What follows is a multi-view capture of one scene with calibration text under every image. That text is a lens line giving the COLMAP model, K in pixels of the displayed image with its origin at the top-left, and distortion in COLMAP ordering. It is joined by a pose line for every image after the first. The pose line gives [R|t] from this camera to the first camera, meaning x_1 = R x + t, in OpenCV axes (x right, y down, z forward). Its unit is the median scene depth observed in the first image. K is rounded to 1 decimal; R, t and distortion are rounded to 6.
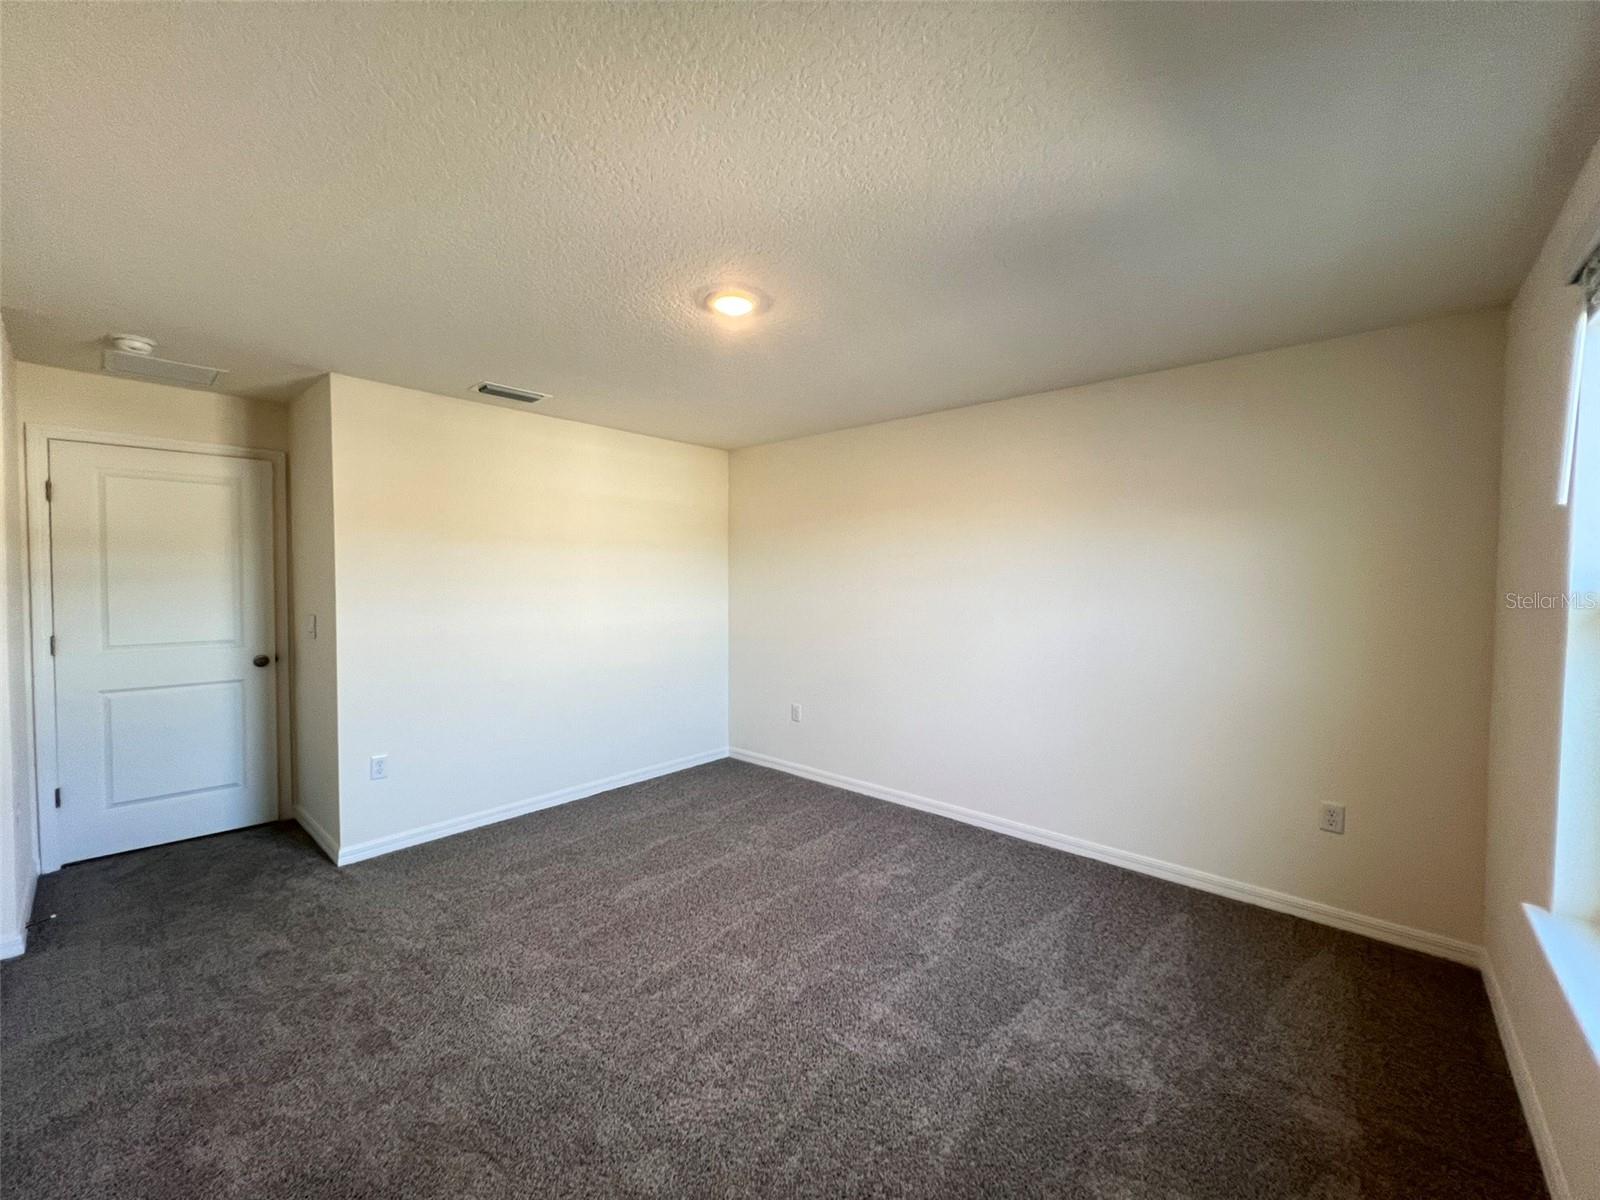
lens RADIAL K [[637.5, 0, 807.0], [0, 637.5, 597.9], [0, 0, 1]] dist [-0.001379, 0.000792]
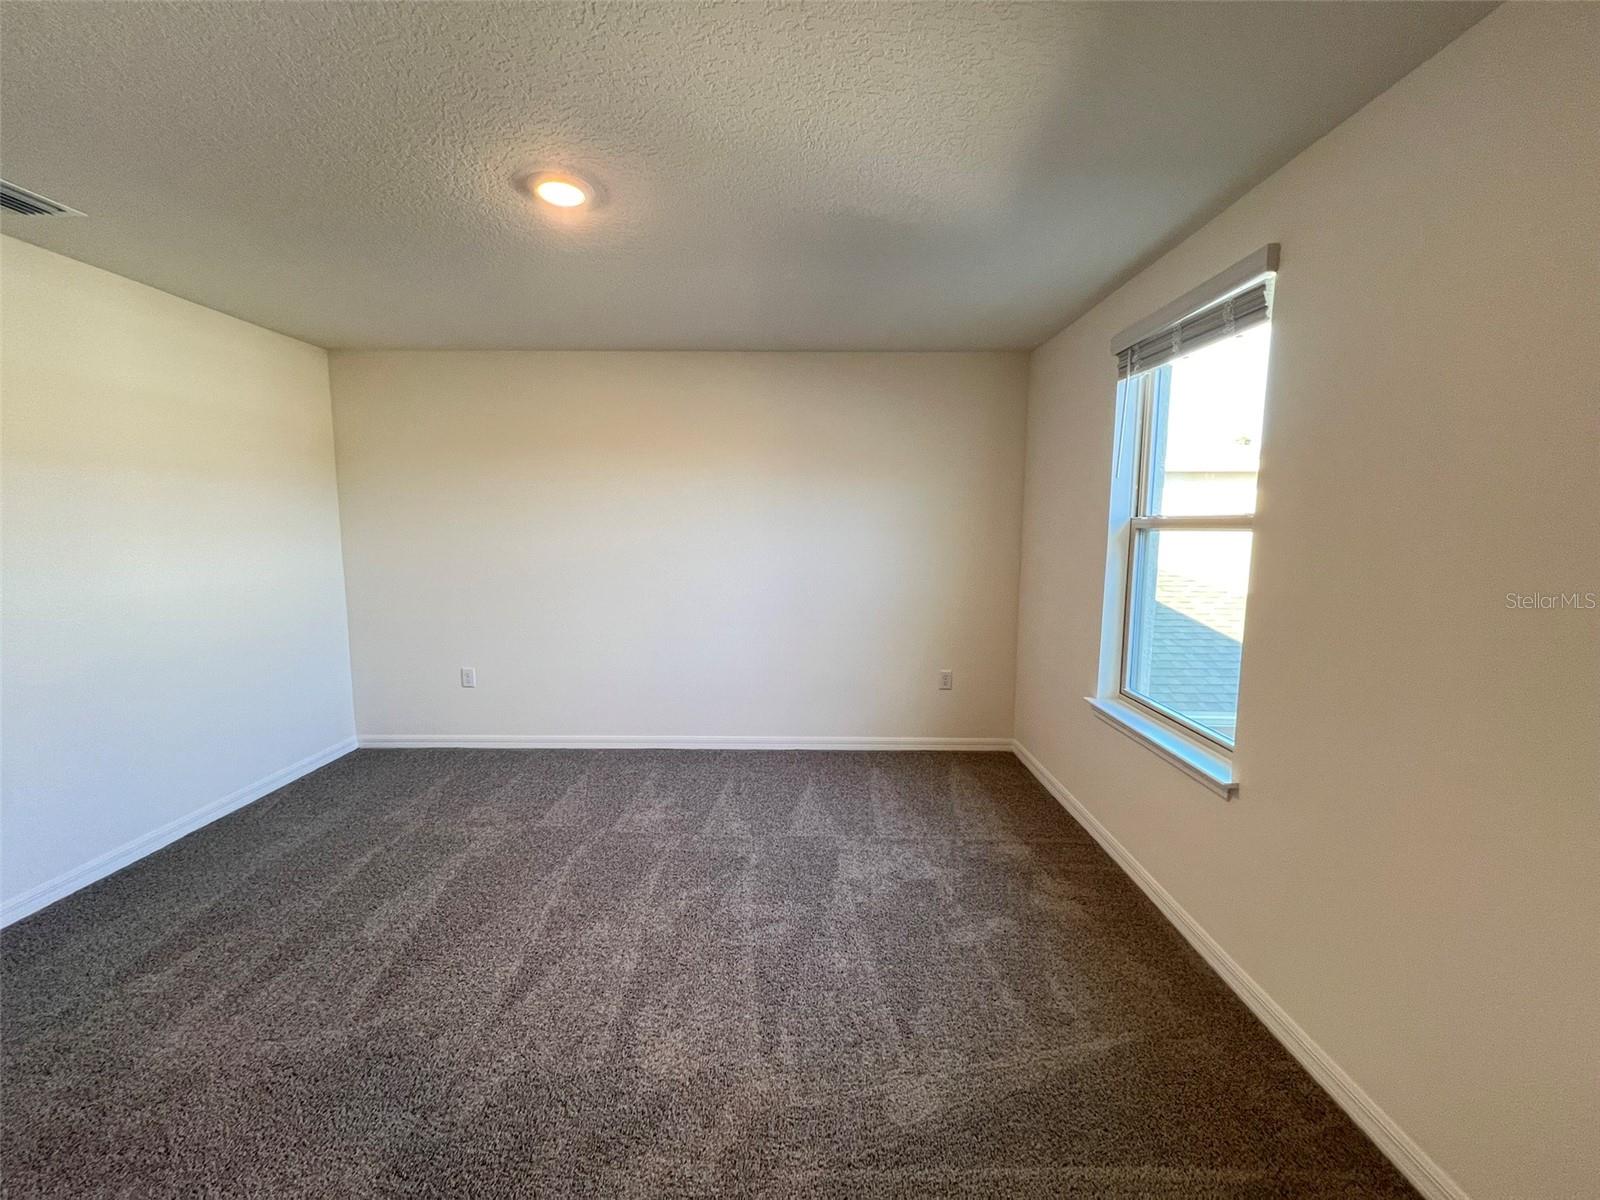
lens RADIAL K [[637.5, 0, 803.6], [0, 637.5, 600.1], [0, 0, 1]] dist [-0.001379, 0.000792]
pose [[0.751836, -0.080341, 0.654437, -0.393479], [0.021114, 0.994973, 0.097890, 0.002851], [-0.659012, -0.059779, 0.749753, 0.105195]]
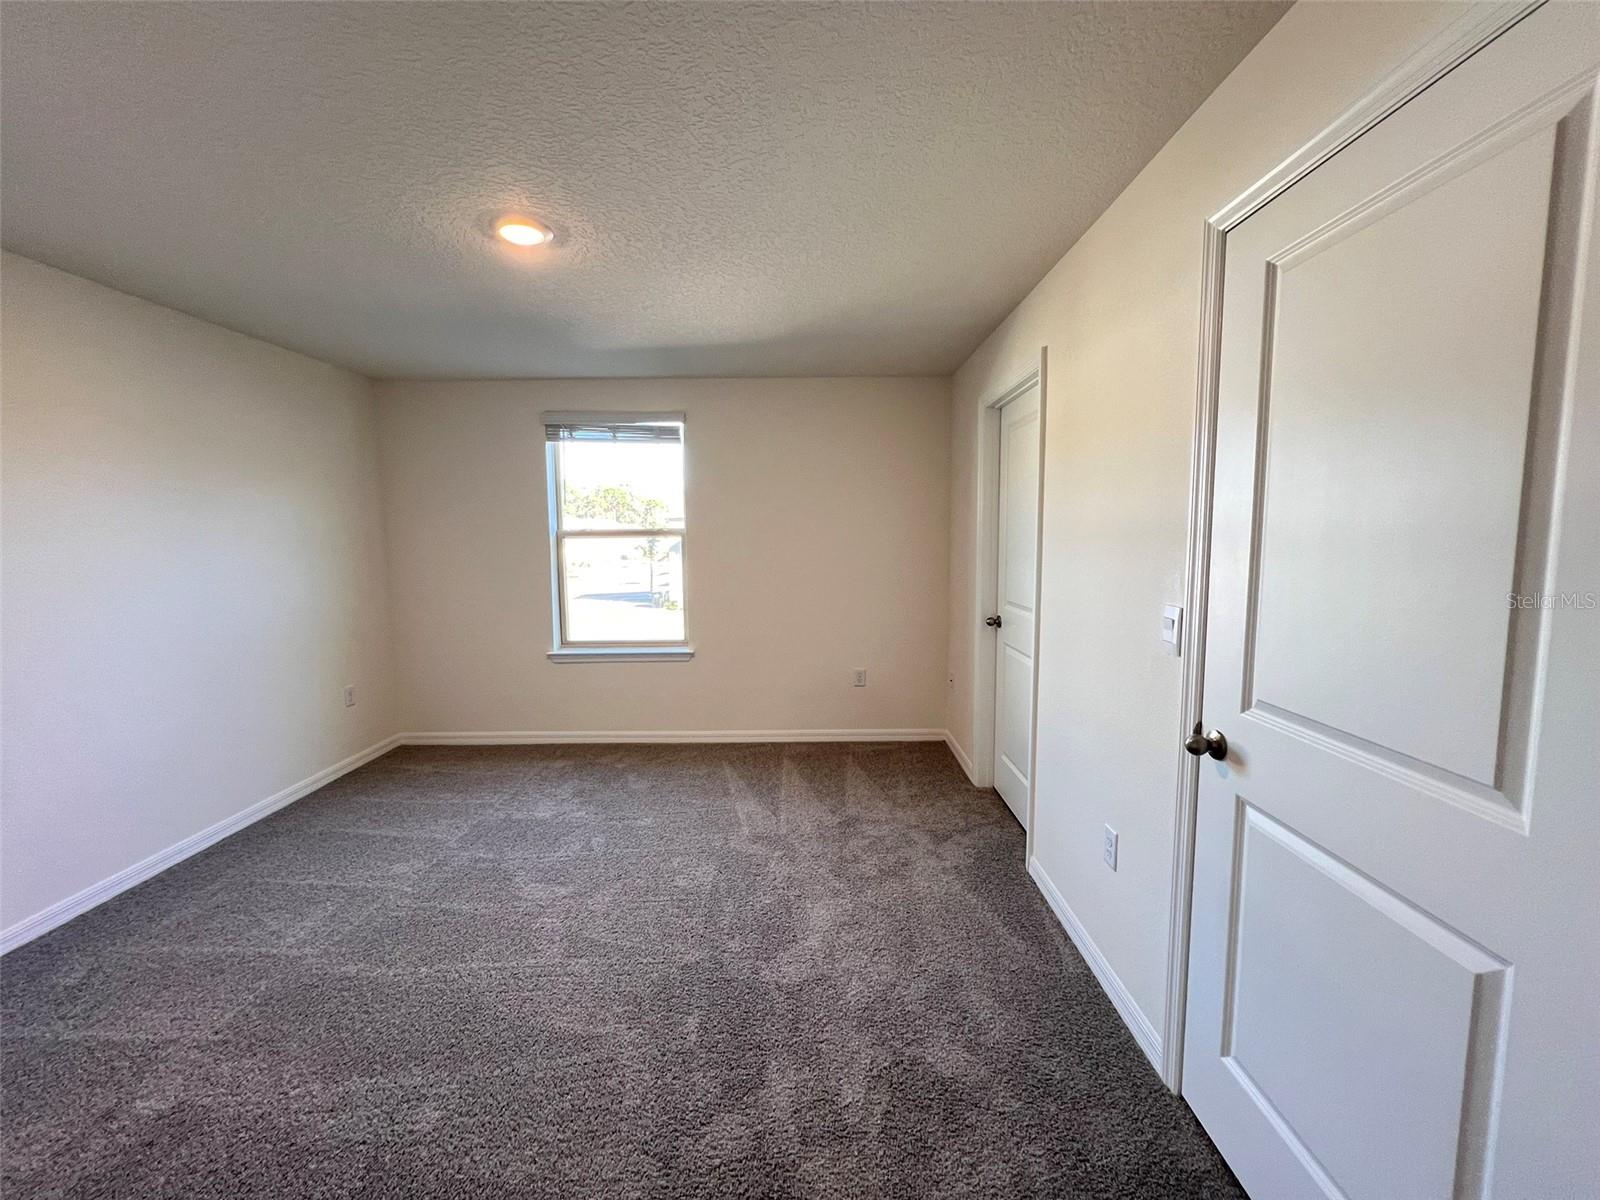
lens RADIAL K [[637.5, 0, 801.1], [0, 637.5, 598.0], [0, 0, 1]] dist [-0.001379, 0.000792]
pose [[-0.652639, -0.079529, 0.753483, -0.937928], [0.029535, 0.991050, 0.130186, -0.039181], [-0.757093, 0.107218, -0.644449, 1.129320]]
